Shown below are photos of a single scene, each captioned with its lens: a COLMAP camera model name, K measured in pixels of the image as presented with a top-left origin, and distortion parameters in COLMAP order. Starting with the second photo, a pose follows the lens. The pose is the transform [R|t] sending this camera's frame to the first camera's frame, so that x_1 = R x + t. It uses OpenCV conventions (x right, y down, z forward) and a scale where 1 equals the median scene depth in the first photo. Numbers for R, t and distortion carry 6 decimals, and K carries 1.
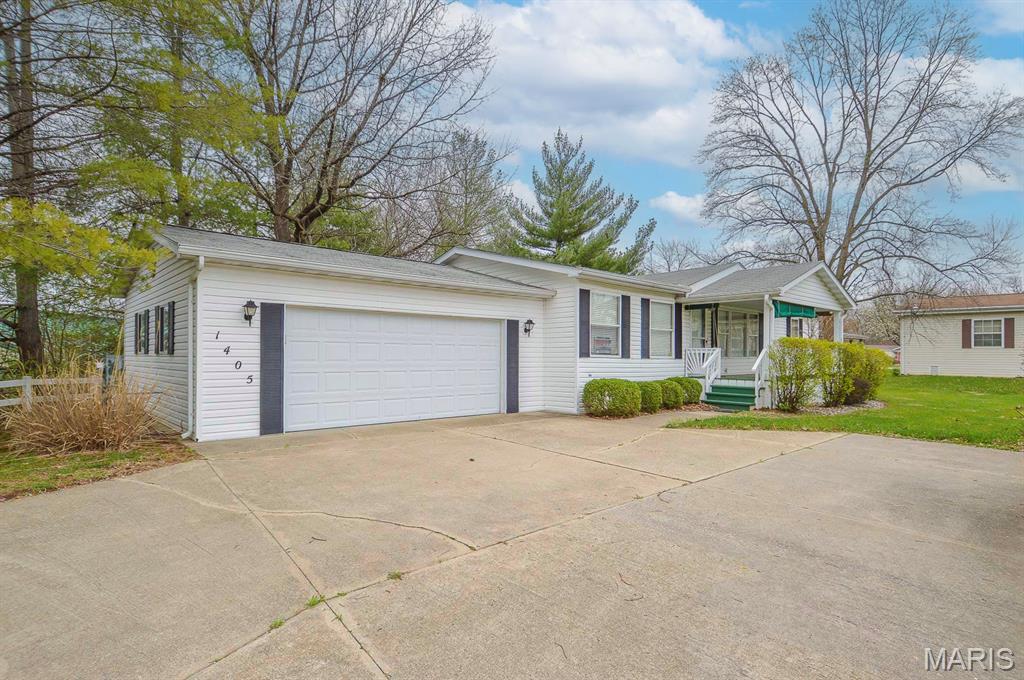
lens RADIAL K [[554.8, 0, 519.5], [0, 554.8, 340.3], [0, 0, 1]] dist [-0.005580, -0.003398]
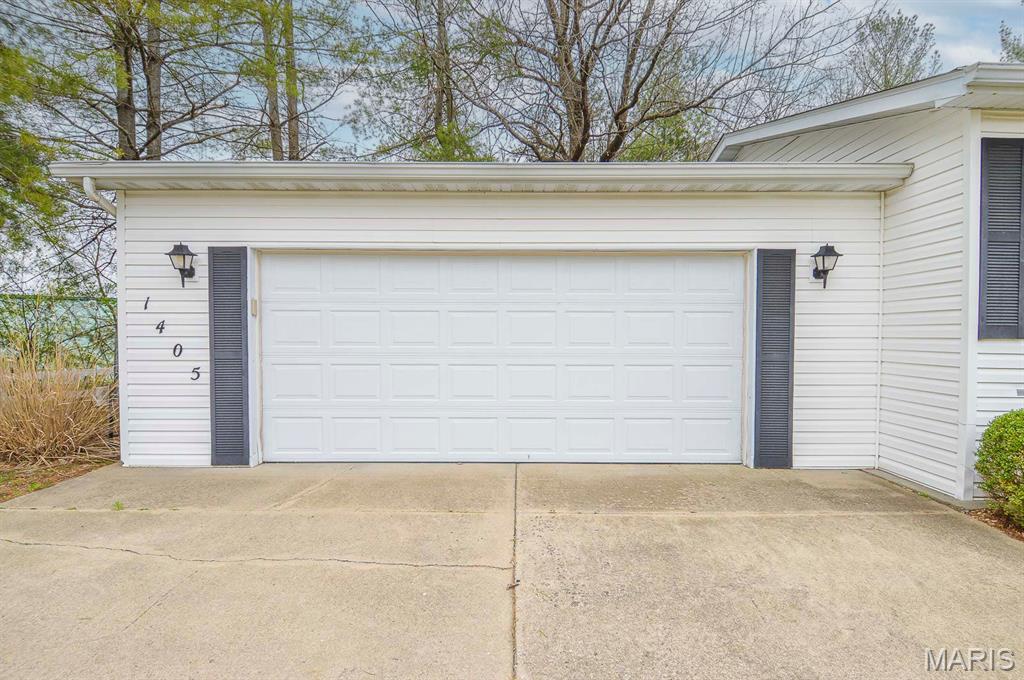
lens RADIAL K [[554.8, 0, 519.5], [0, 554.8, 340.3], [0, 0, 1]] dist [-0.005580, -0.003398]
pose [[0.727120, 0.012412, -0.686399, 0.189922], [0.020755, 0.998982, 0.040051, 0.015871], [0.686197, -0.043368, 0.726122, 0.772557]]
